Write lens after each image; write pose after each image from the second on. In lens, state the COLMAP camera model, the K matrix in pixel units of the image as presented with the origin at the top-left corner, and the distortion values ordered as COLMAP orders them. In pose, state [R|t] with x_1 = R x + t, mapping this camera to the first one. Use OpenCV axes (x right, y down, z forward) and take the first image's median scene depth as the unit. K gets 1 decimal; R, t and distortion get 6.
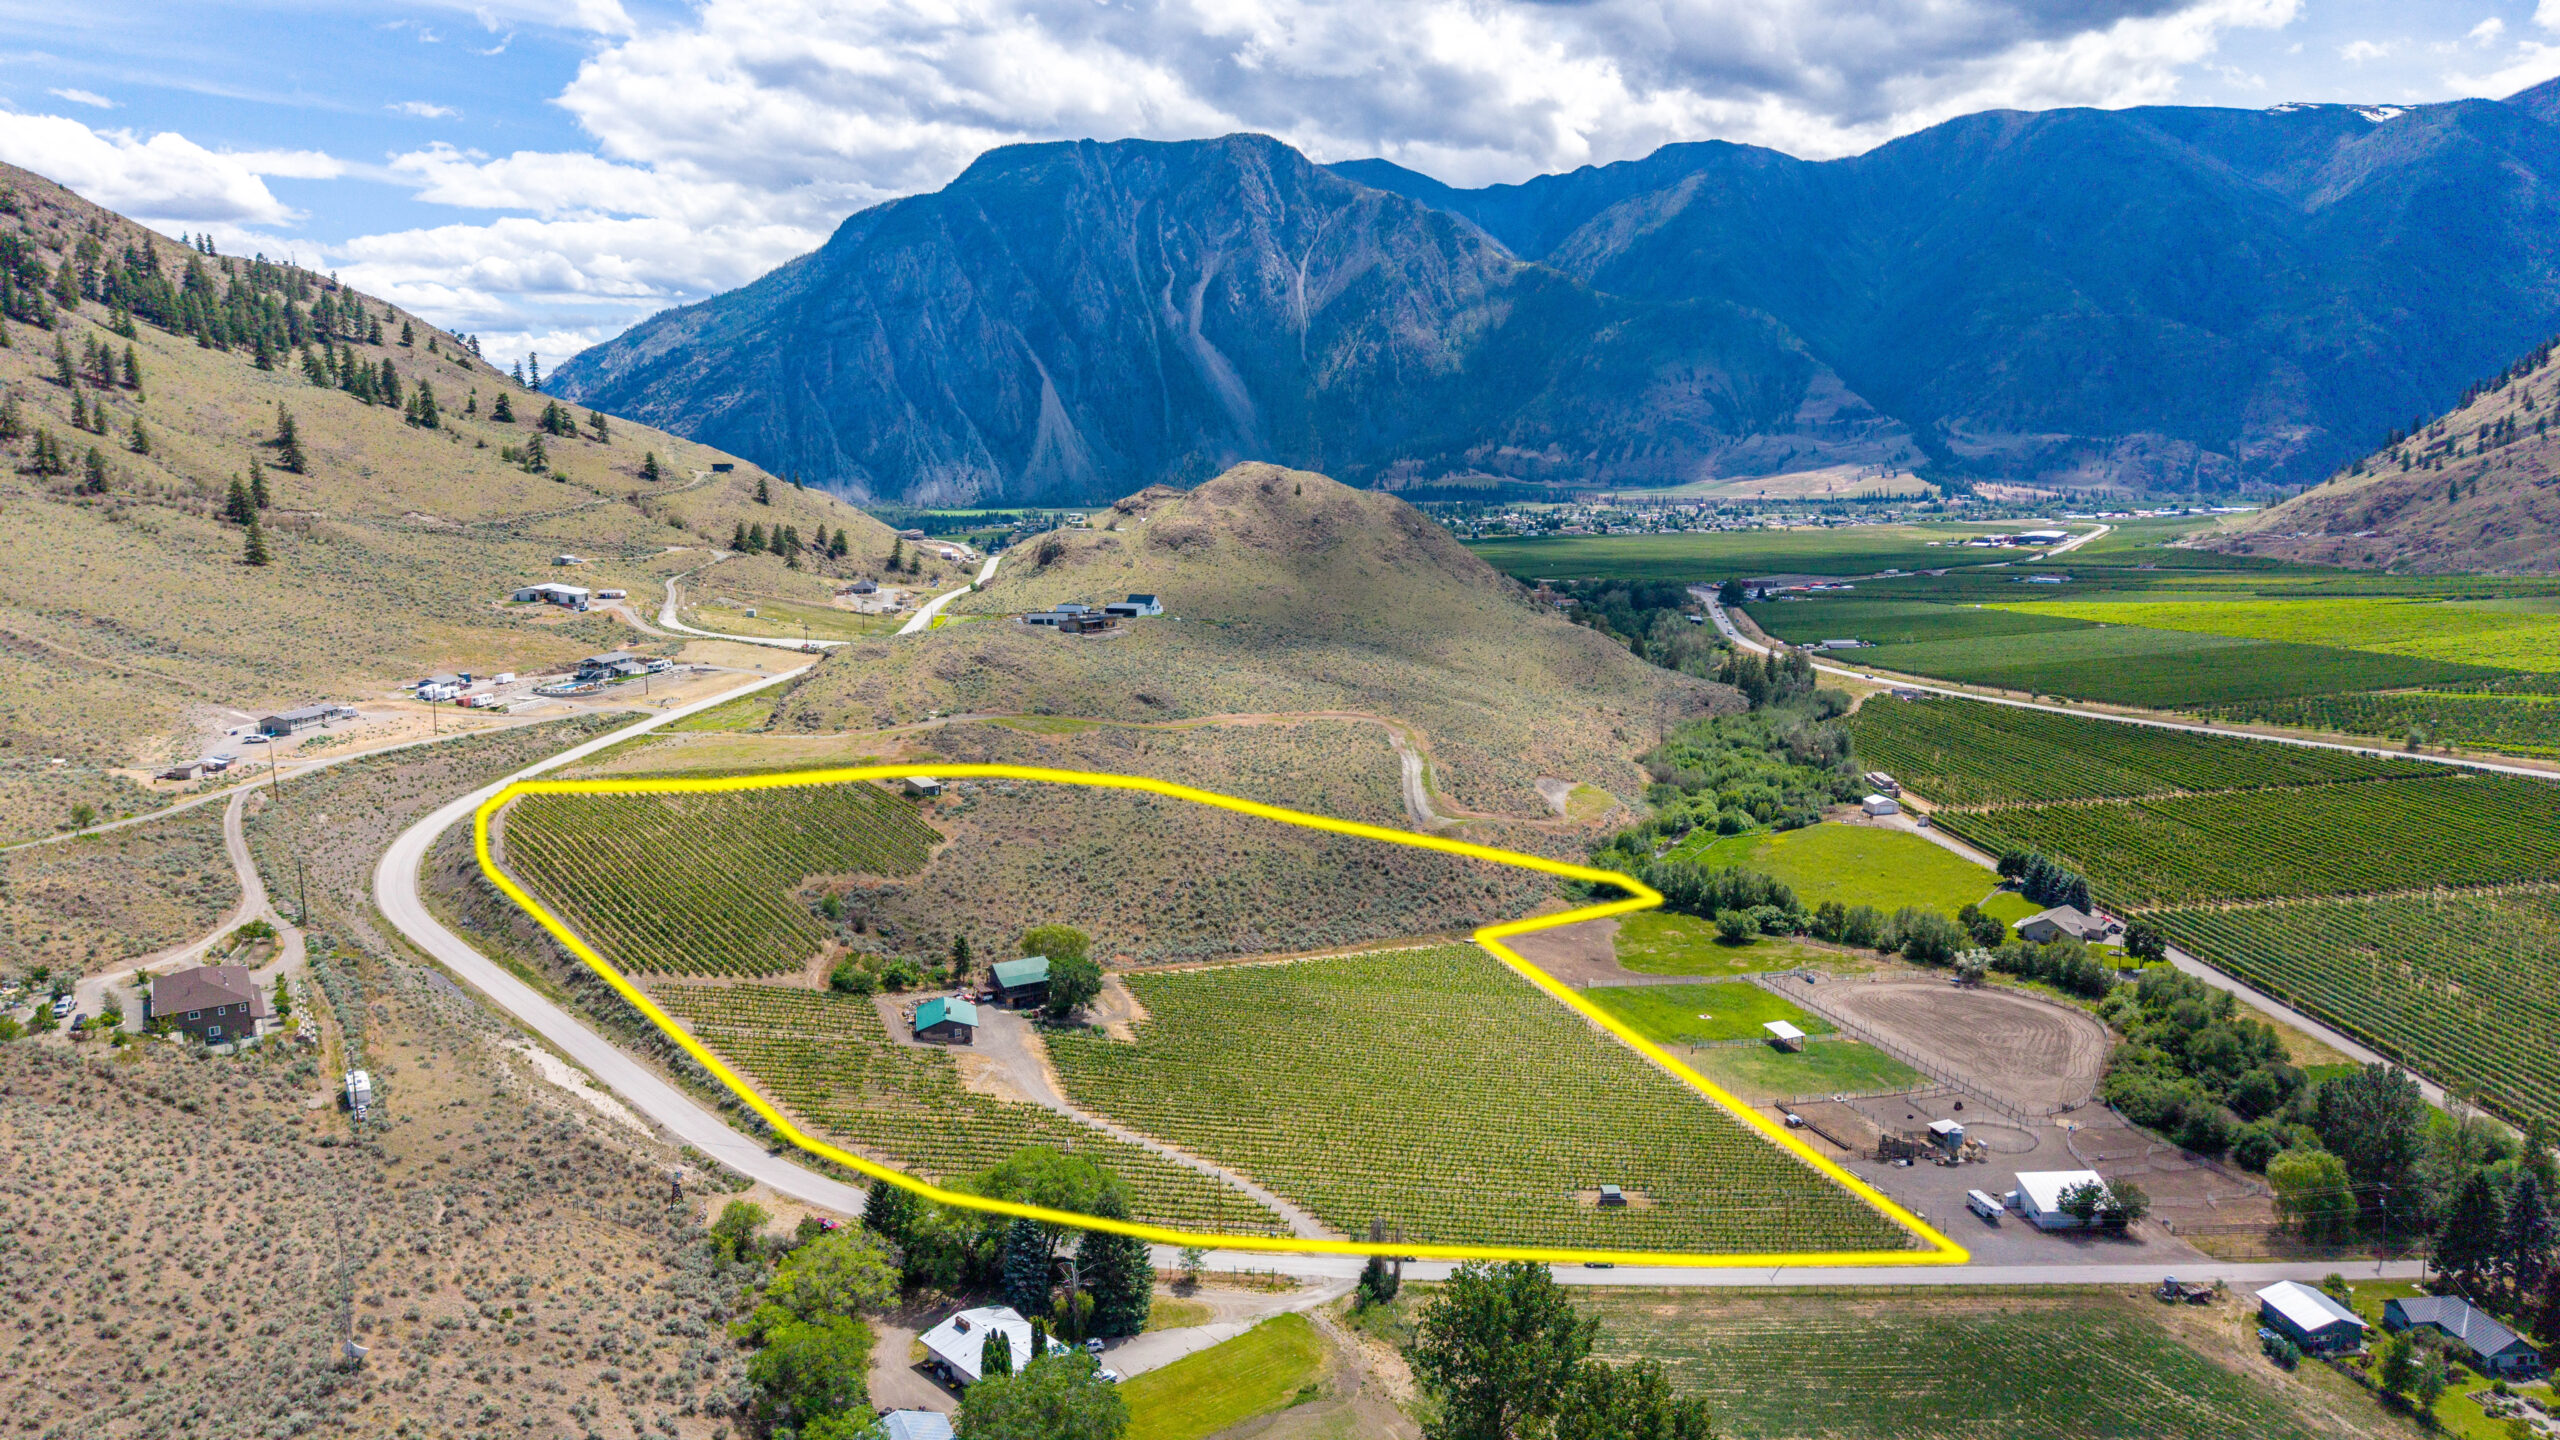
lens RADIAL K [[1703.1, 0, 1281.2], [0, 1703.1, 733.0], [0, 0, 1]] dist [0.031254, -0.033895]
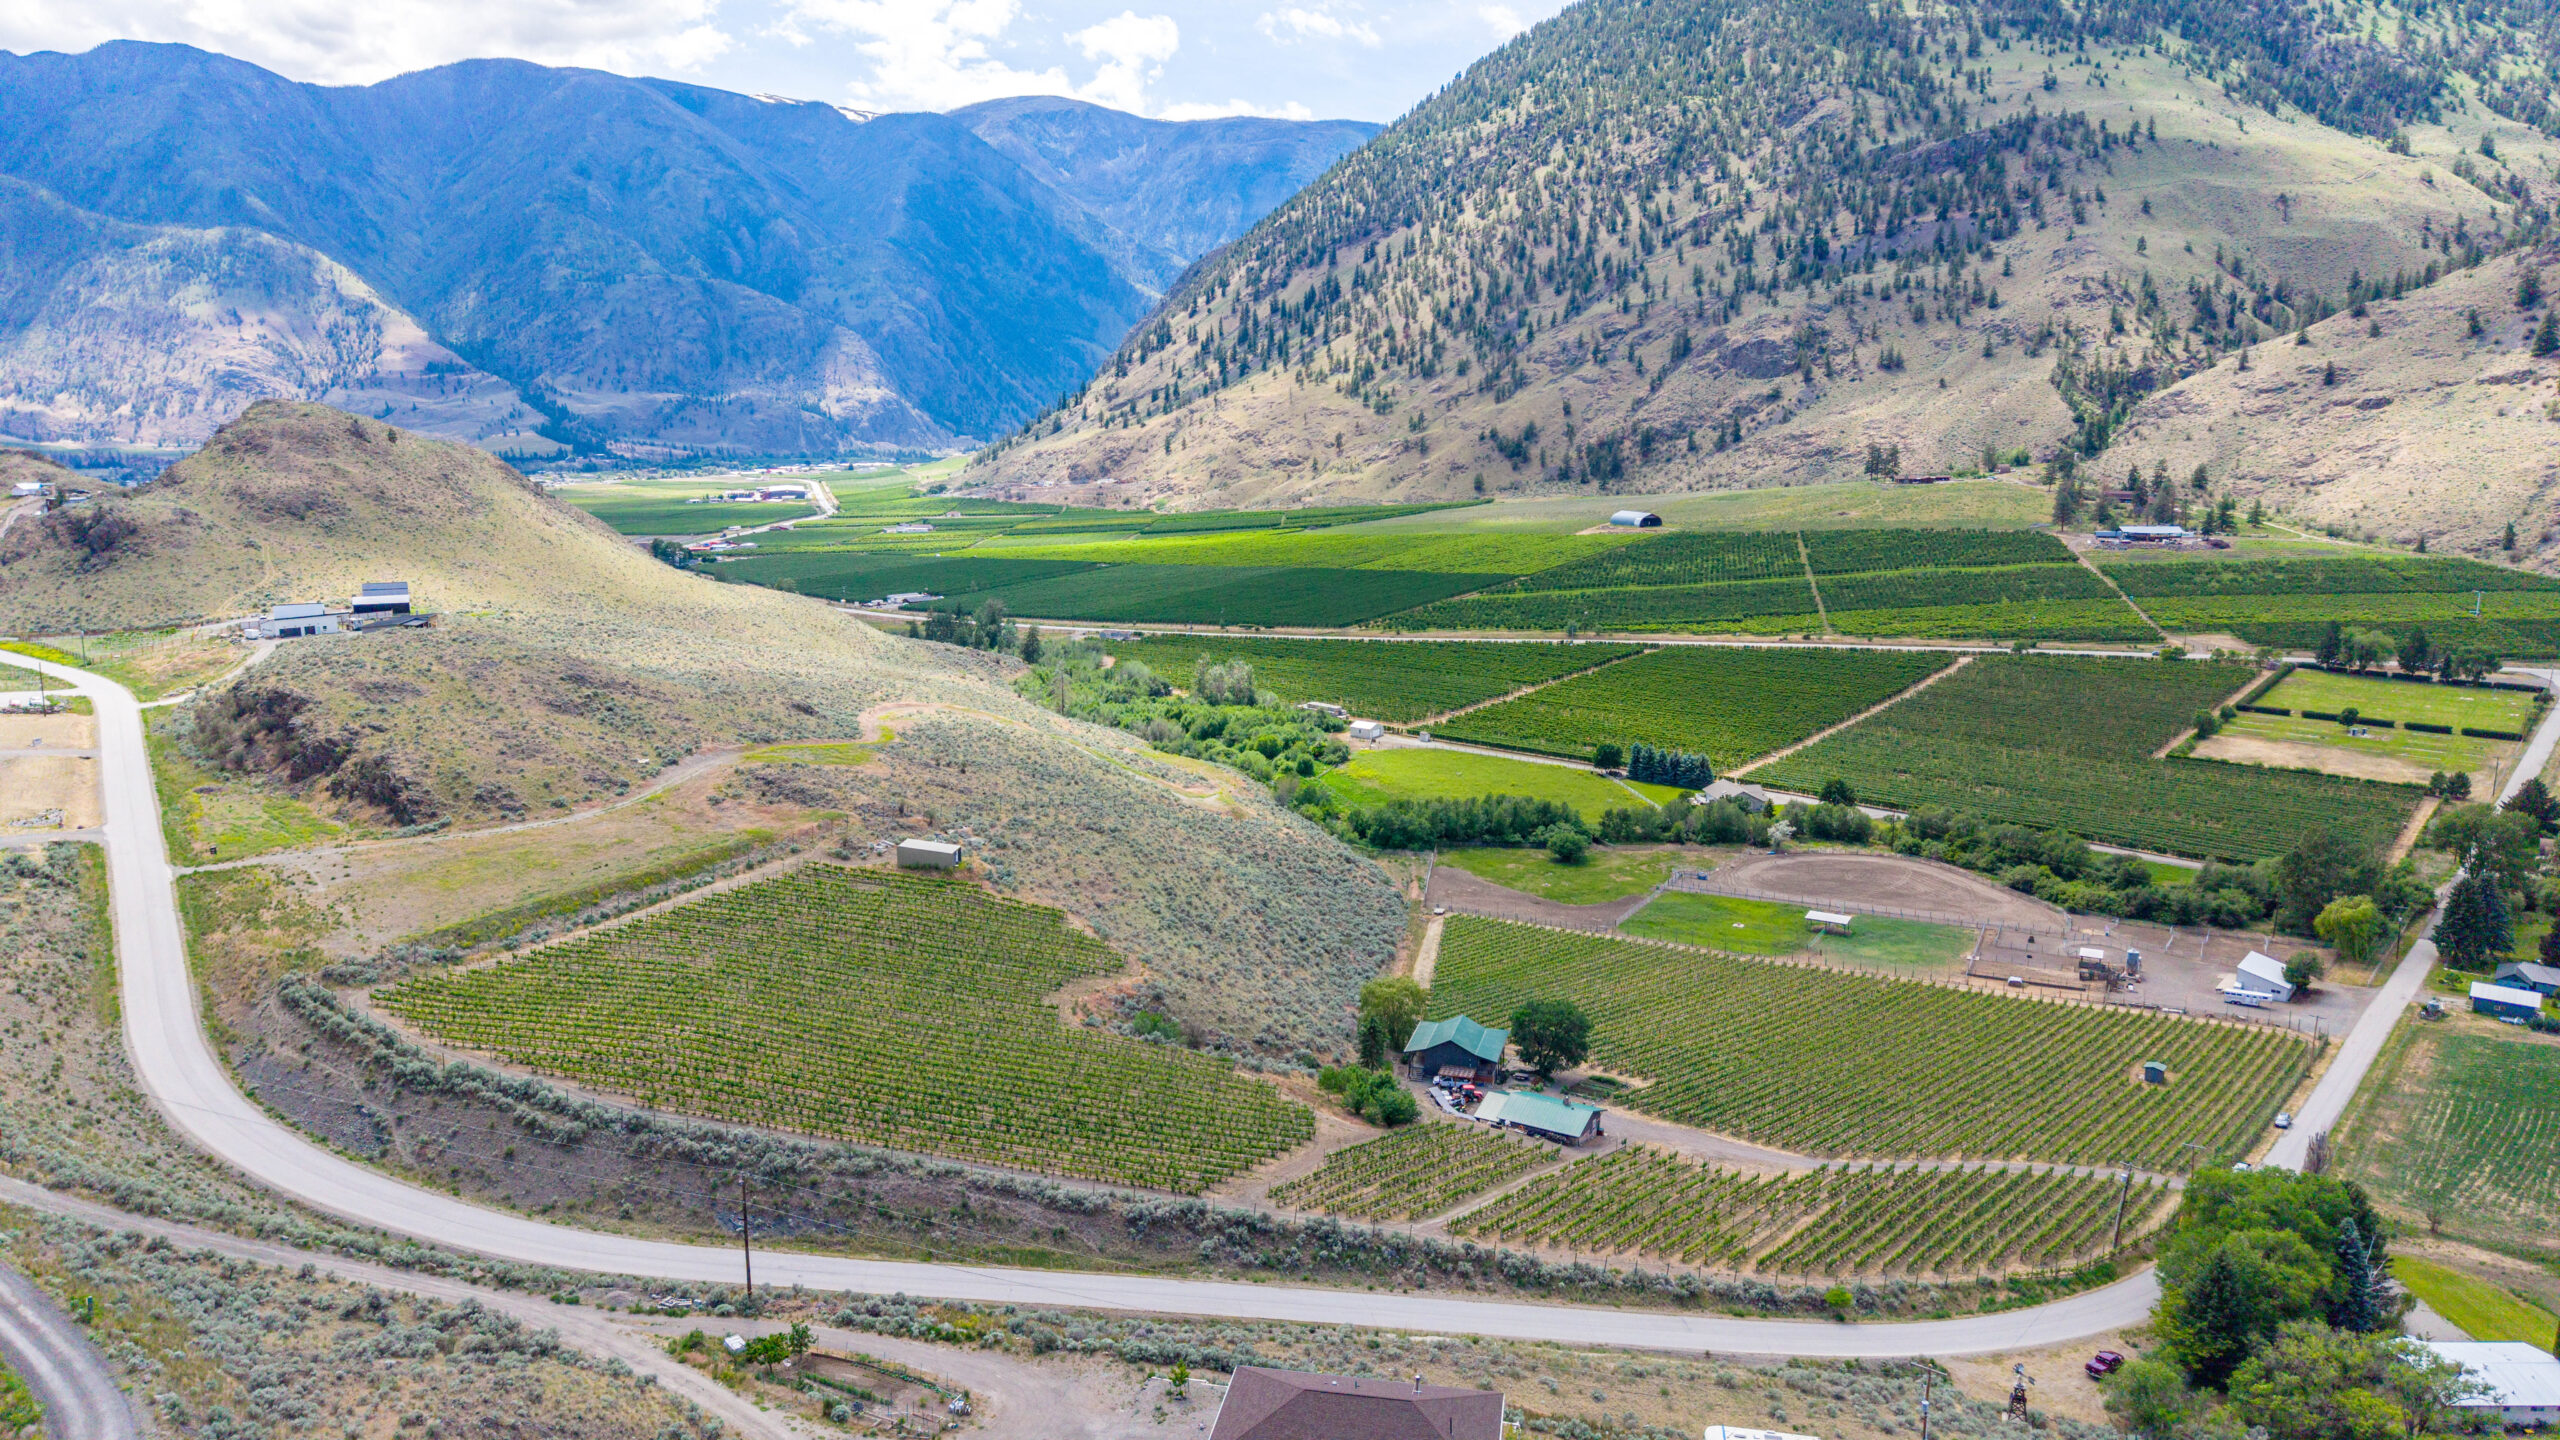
lens RADIAL K [[1708.0, 0, 1281.0], [0, 1708.0, 727.9], [0, 0, 1]] dist [0.028239, -0.029486]
pose [[0.684119, -0.126812, 0.718262, -0.380727], [0.113471, 0.991284, 0.066938, -0.030533], [-0.720490, 0.035708, 0.692545, 0.267791]]
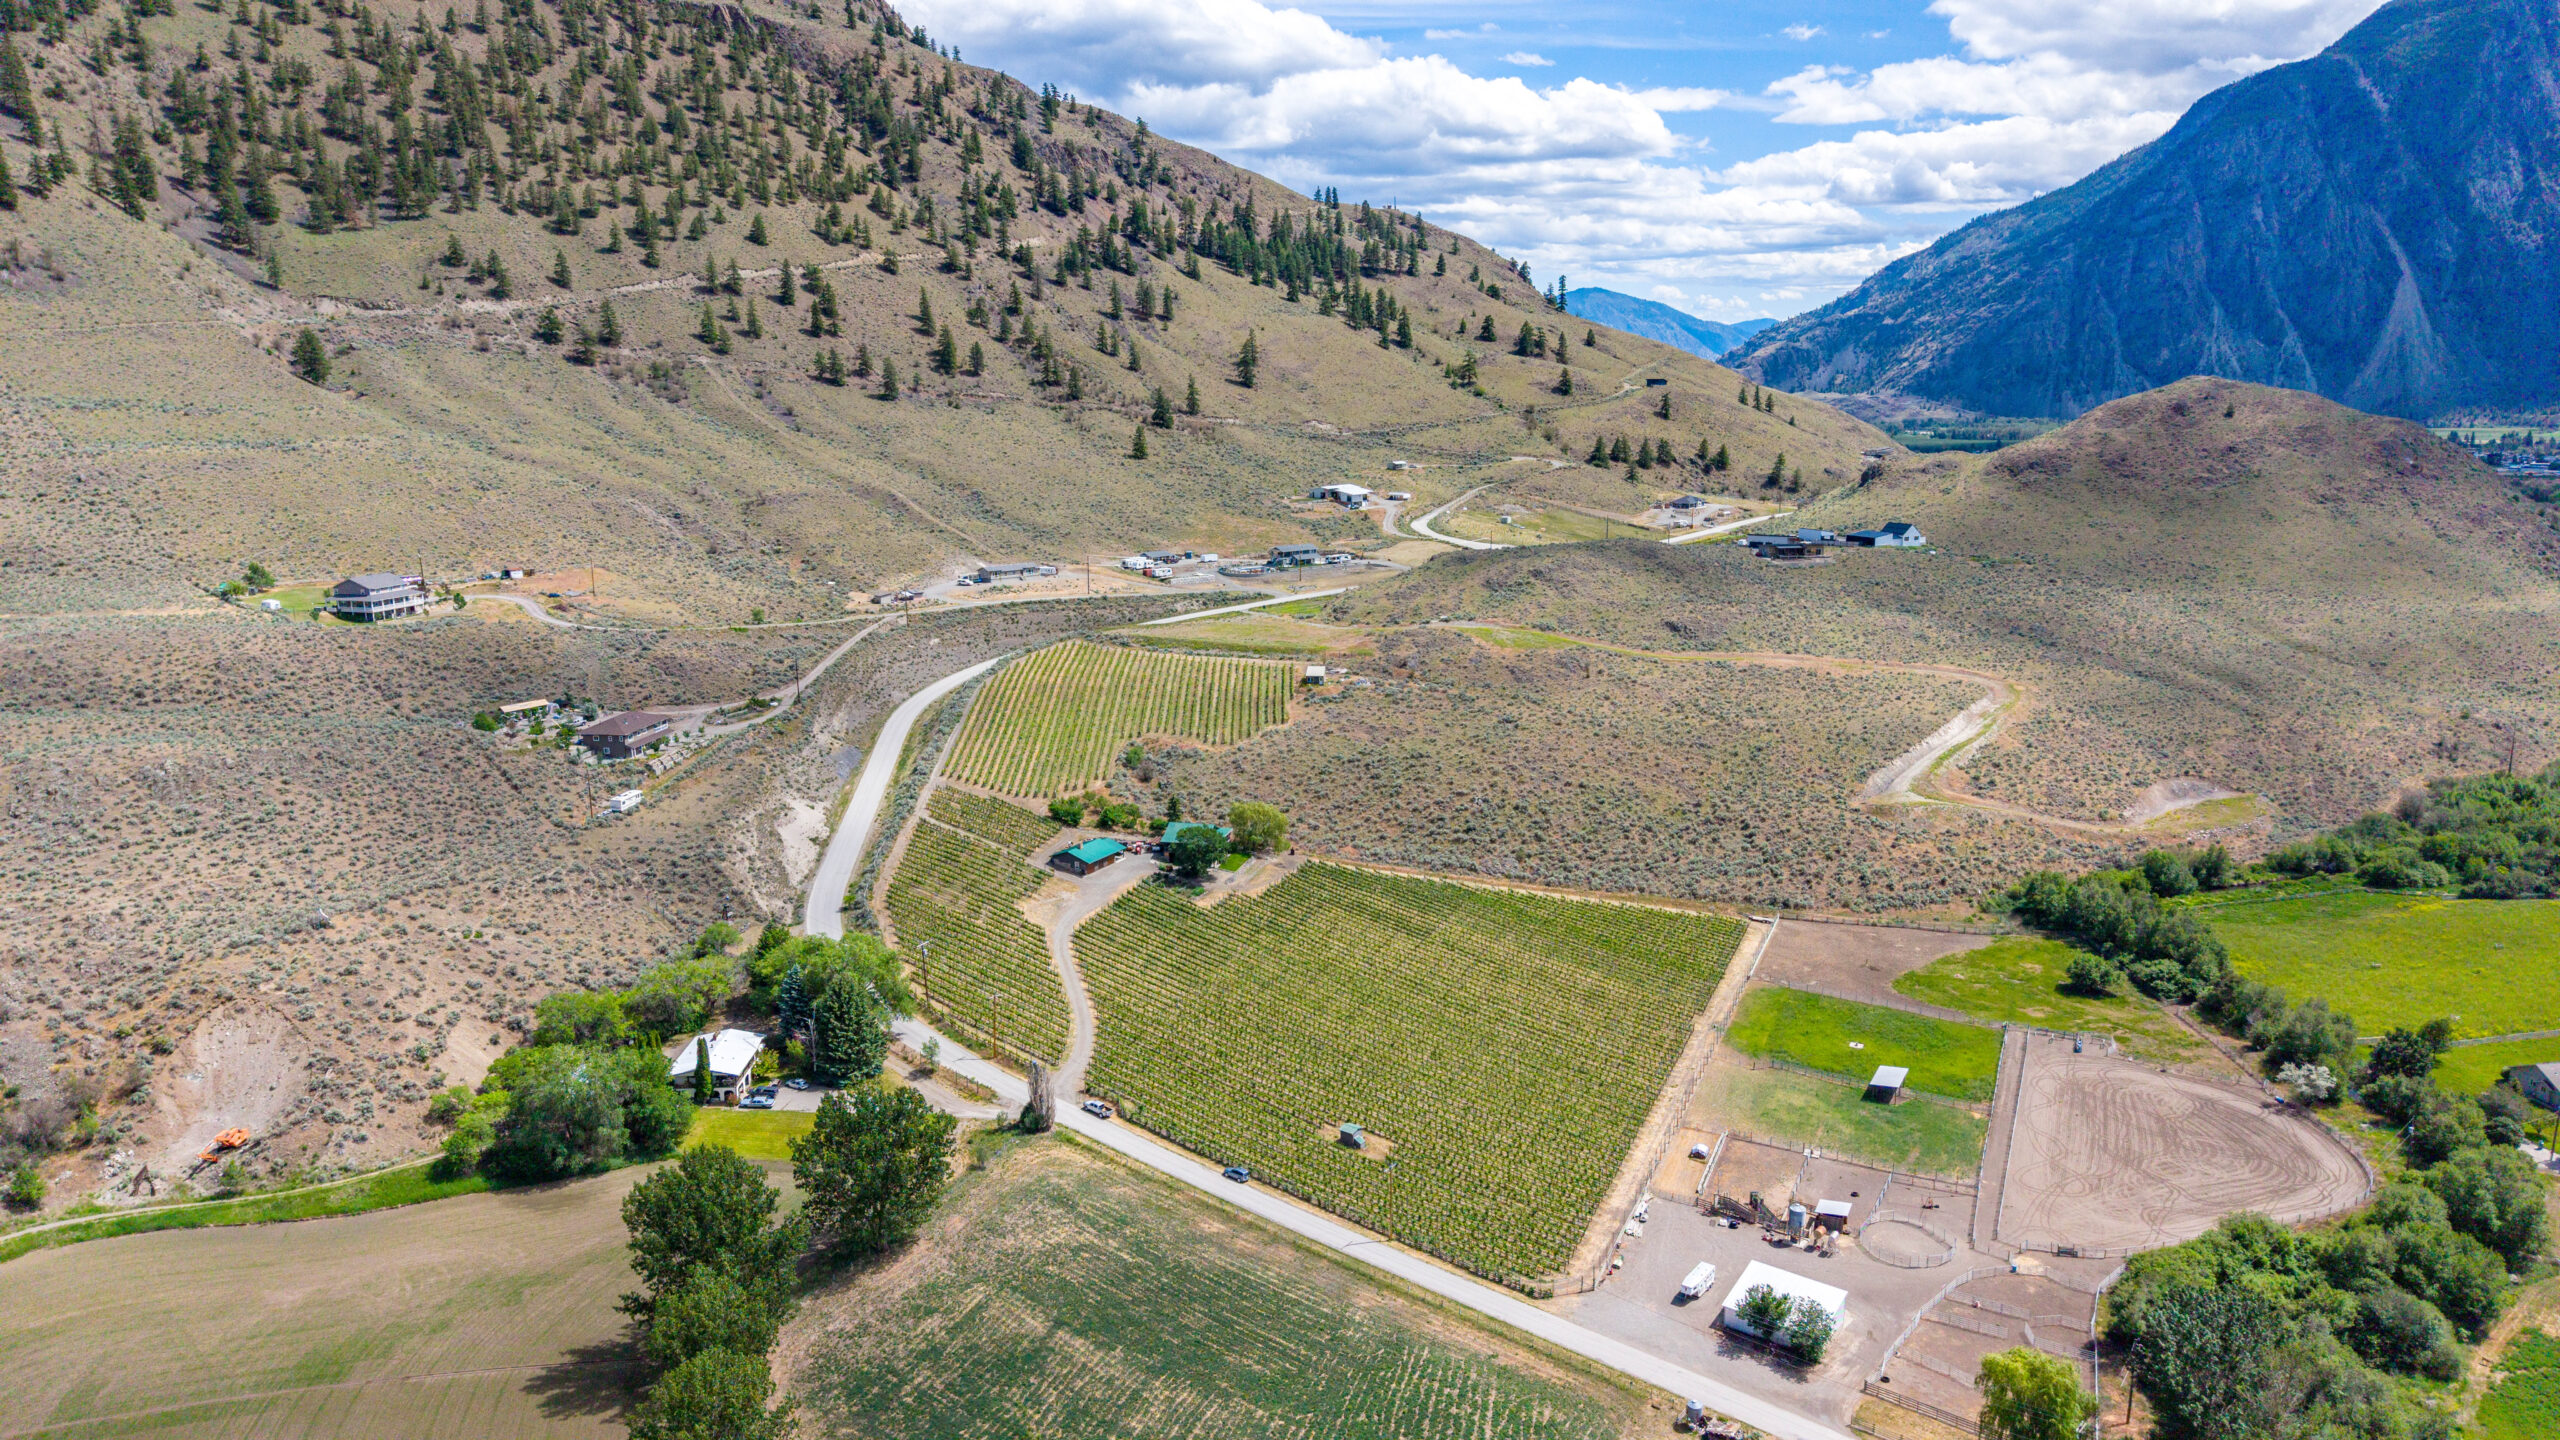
lens RADIAL K [[1703.1, 0, 1281.2], [0, 1703.1, 733.0], [0, 0, 1]] dist [0.031254, -0.033895]
pose [[0.738867, 0.142905, -0.658524, 0.326080], [-0.109460, 0.989728, 0.091964, -0.019595], [0.664901, 0.004132, 0.746920, 0.095469]]
